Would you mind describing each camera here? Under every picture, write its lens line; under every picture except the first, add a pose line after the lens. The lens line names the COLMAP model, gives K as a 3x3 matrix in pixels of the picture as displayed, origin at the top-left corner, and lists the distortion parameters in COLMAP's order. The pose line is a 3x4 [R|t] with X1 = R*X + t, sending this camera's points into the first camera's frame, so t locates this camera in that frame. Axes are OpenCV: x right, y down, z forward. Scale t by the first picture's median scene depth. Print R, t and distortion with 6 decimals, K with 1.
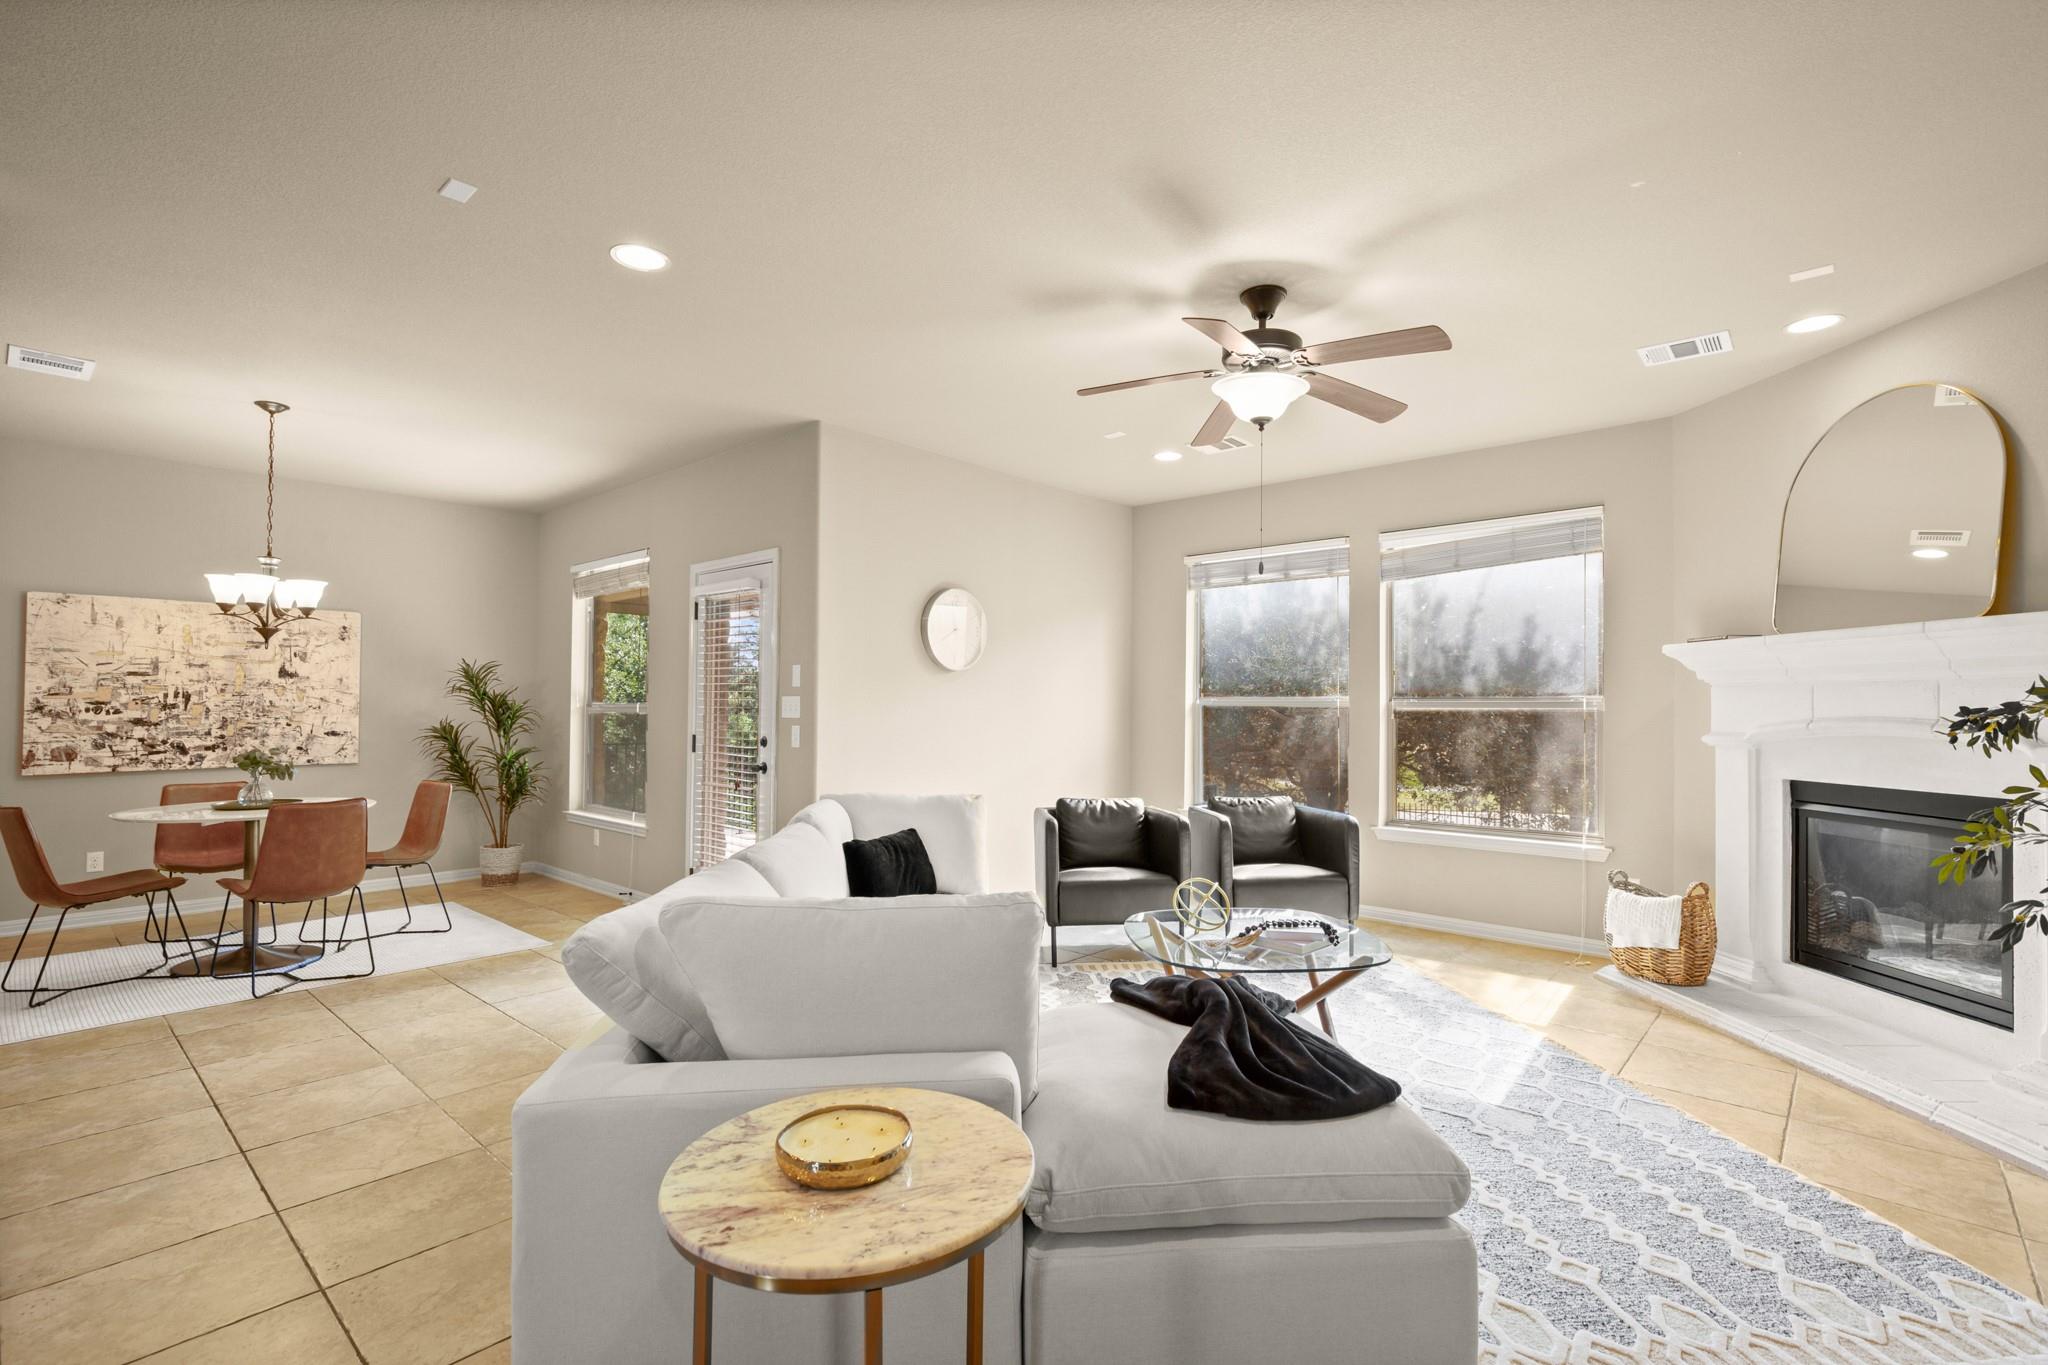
lens RADIAL K [[933.1, 0, 1046.7], [0, 933.1, 689.3], [0, 0, 1]] dist [-0.002479, 0.000789]
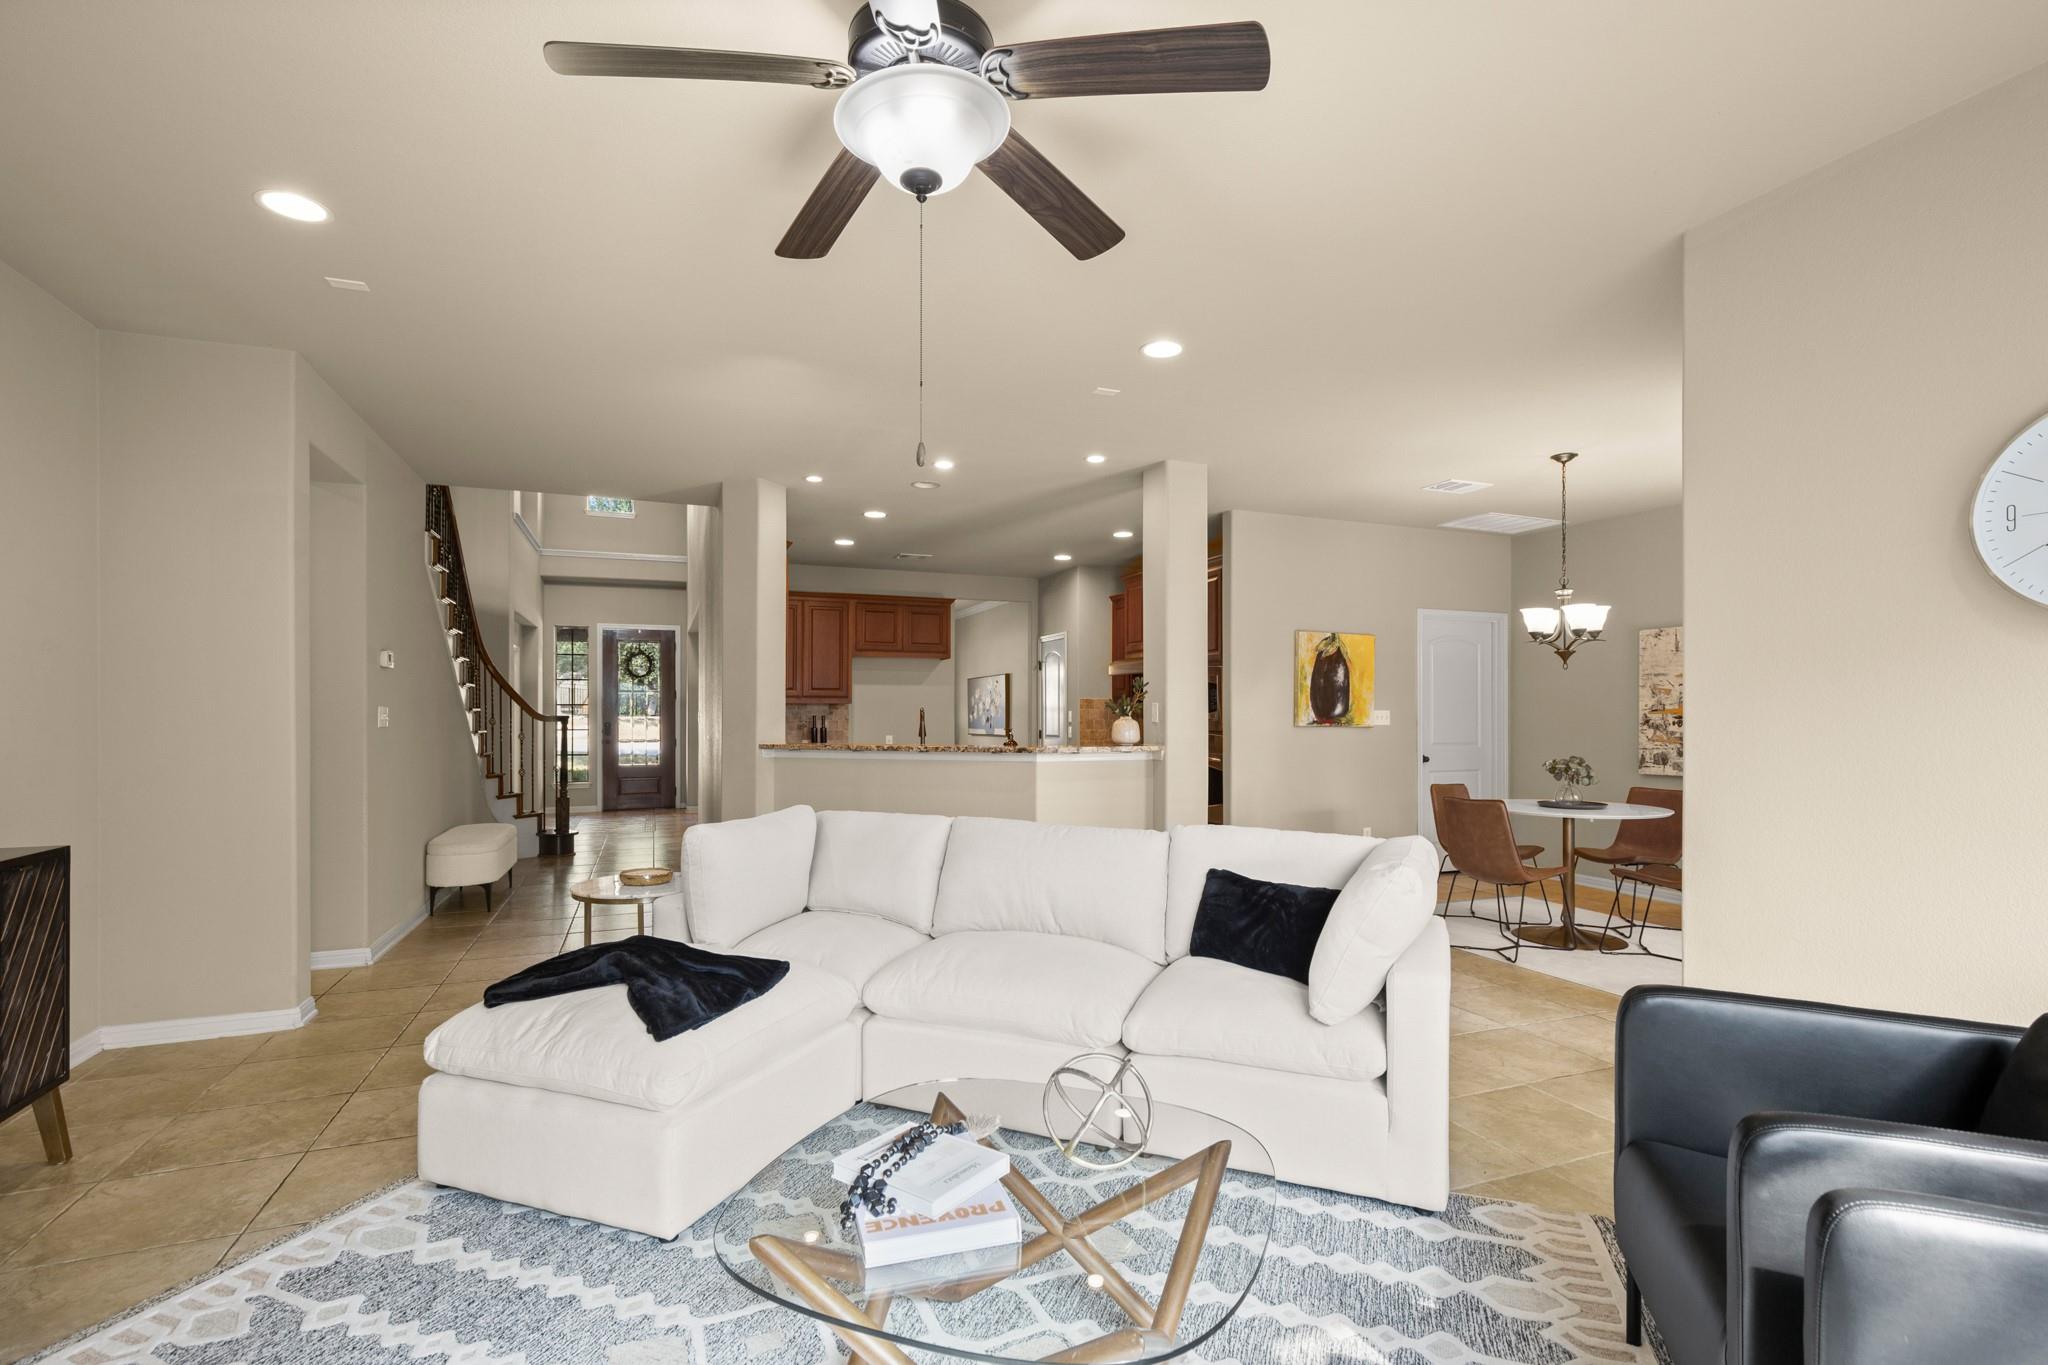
lens RADIAL K [[933.1, 0, 1024.7], [0, 933.1, 716.5], [0, 0, 1]] dist [-0.002479, 0.000789]
pose [[-0.455376, -0.004803, -0.890286, 0.416951], [0.010742, 0.999883, -0.010889, 0.017370], [0.890234, -0.014522, -0.455272, 0.794964]]
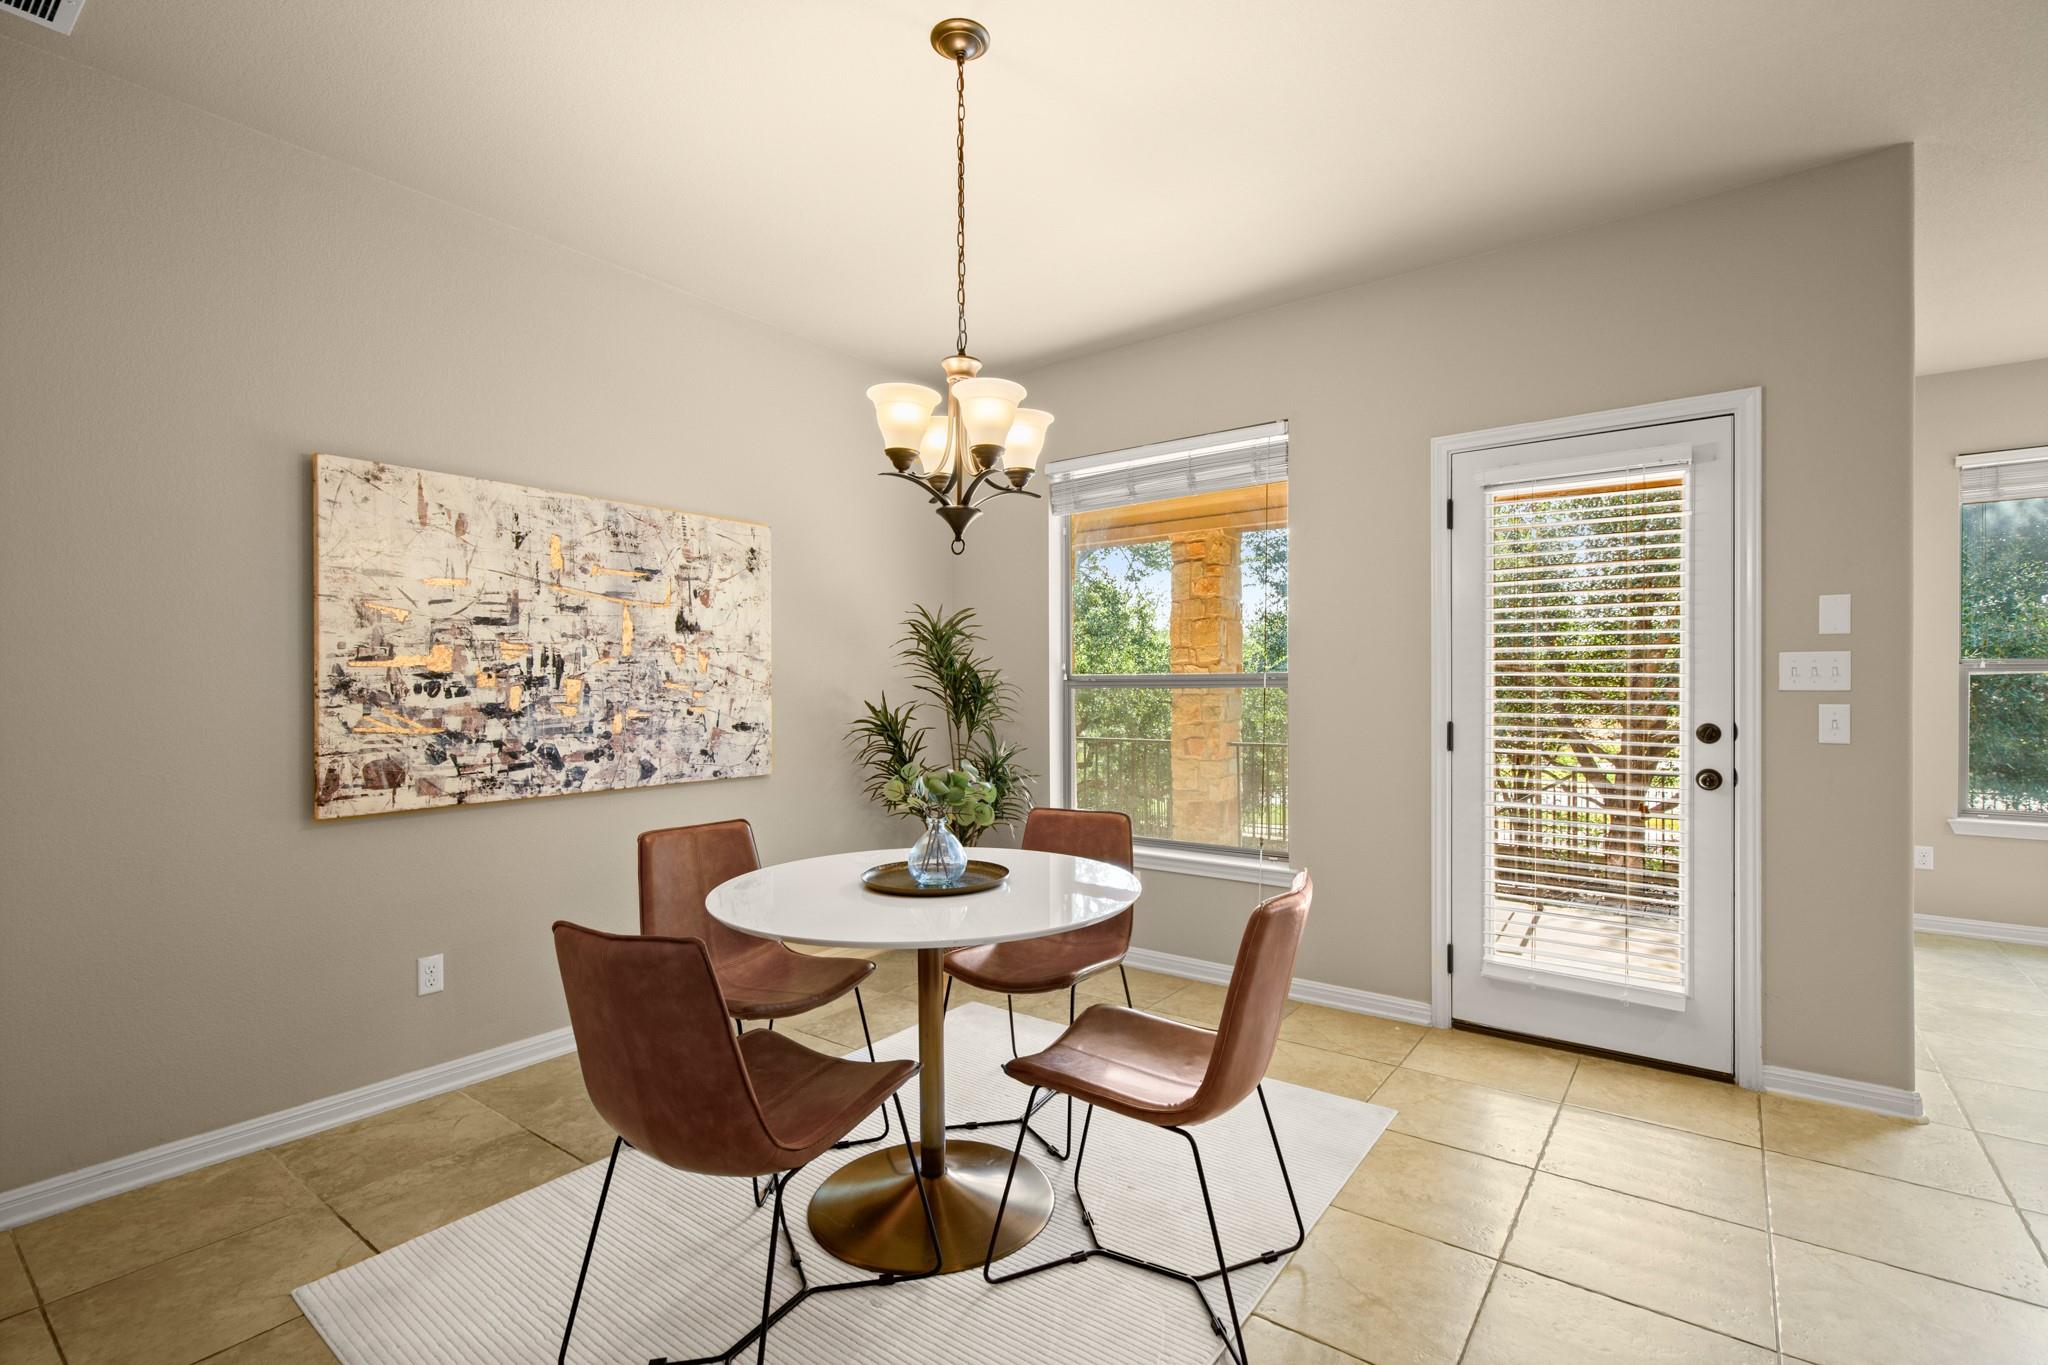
lens RADIAL K [[933.1, 0, 1038.6], [0, 933.1, 690.6], [0, 0, 1]] dist [-0.002479, 0.000789]
pose [[0.996409, -0.009544, 0.084127, -0.719561], [0.007668, 0.999715, 0.022596, 0.013931], [-0.084319, -0.021870, 0.996199, 0.444314]]
